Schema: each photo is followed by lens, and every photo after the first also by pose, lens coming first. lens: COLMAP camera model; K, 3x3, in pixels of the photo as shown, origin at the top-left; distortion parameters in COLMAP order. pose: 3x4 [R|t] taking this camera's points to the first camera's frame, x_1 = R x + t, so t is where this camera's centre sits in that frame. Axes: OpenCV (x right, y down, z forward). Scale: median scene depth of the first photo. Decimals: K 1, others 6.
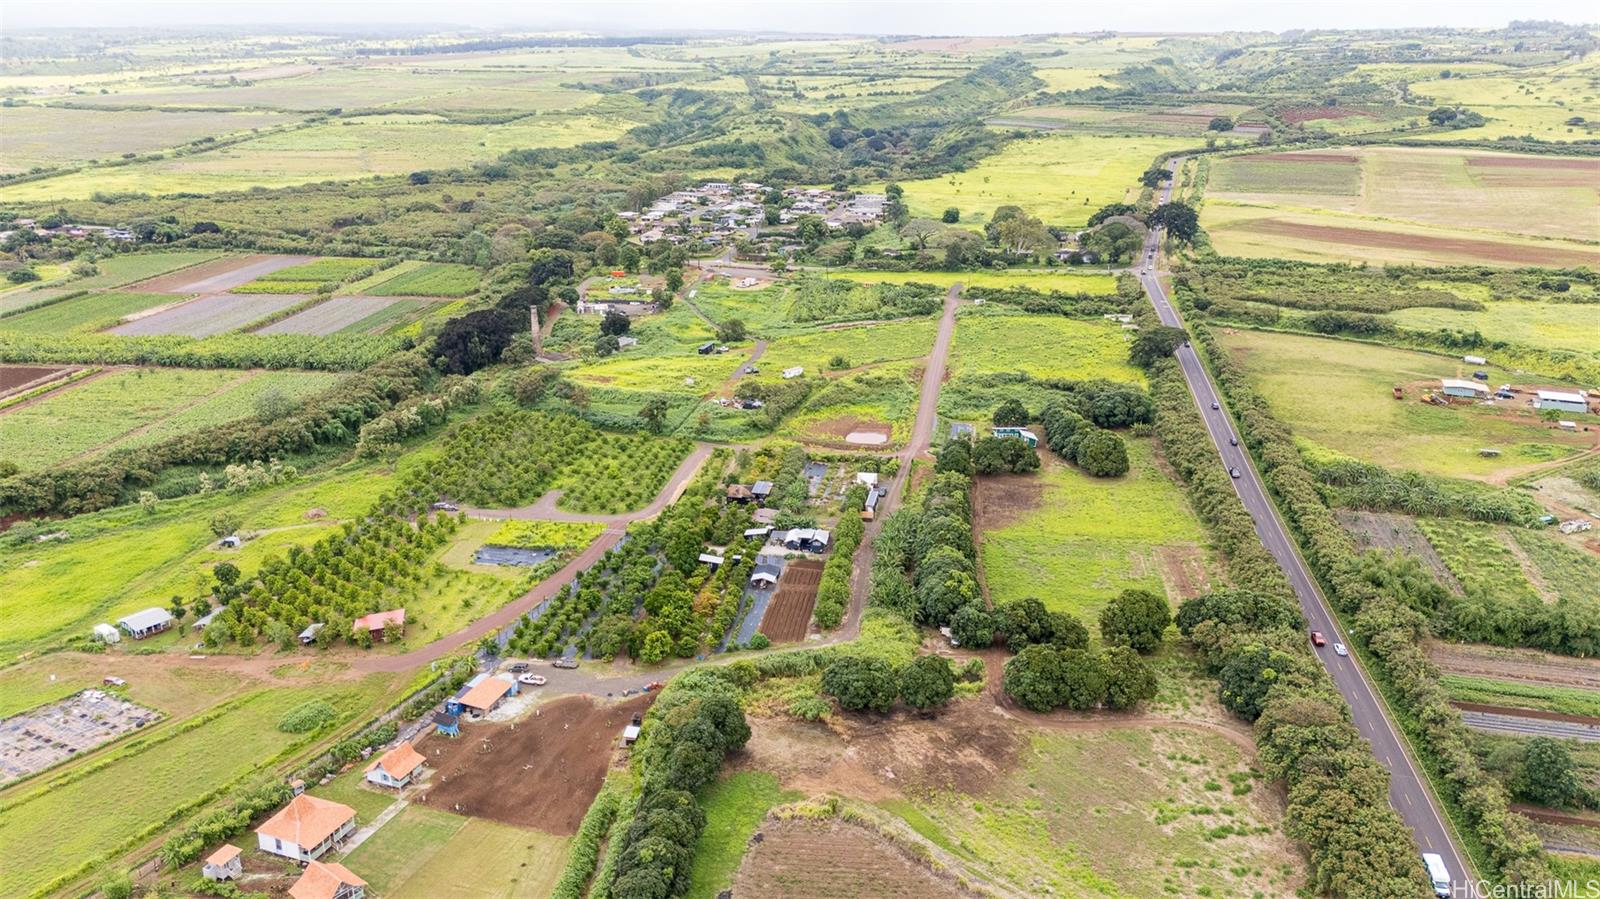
lens RADIAL K [[1175.4, 0, 801.8], [0, 1175.4, 453.9], [0, 0, 1]] dist [0.078605, -0.075754]
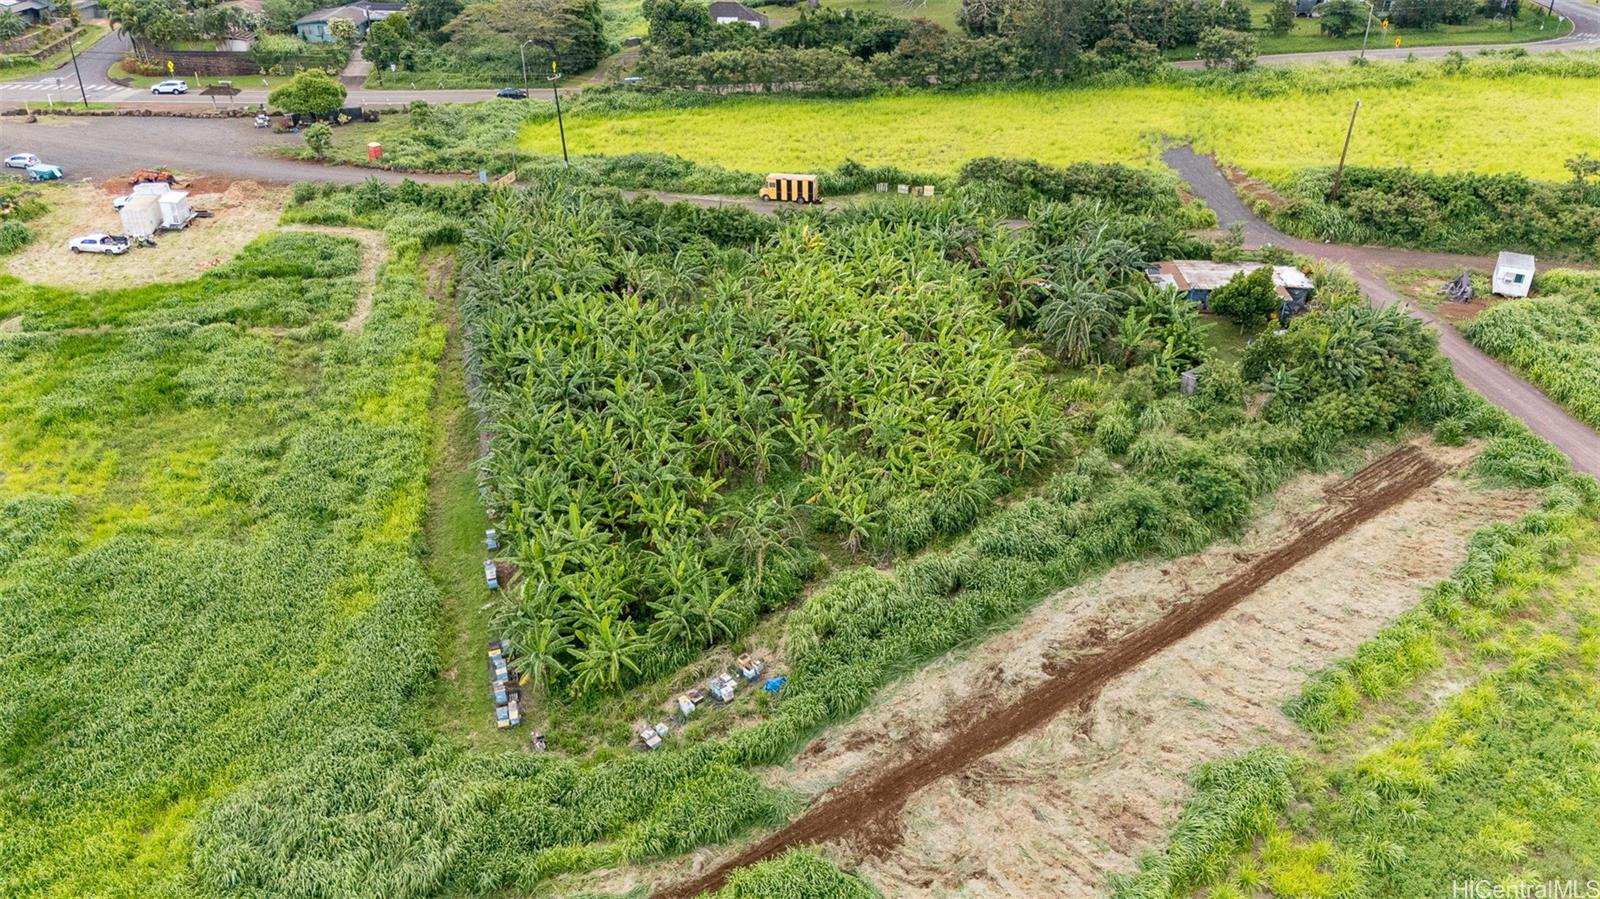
lens RADIAL K [[1200.6, 0, 800.0], [0, 1200.6, 449.5], [0, 0, 1]] dist [0.037465, -0.001043]
pose [[0.945384, -0.154330, 0.287110, -0.006891], [0.098797, 0.975047, 0.198803, -0.117249], [-0.310627, -0.159579, 0.937041, 0.664258]]
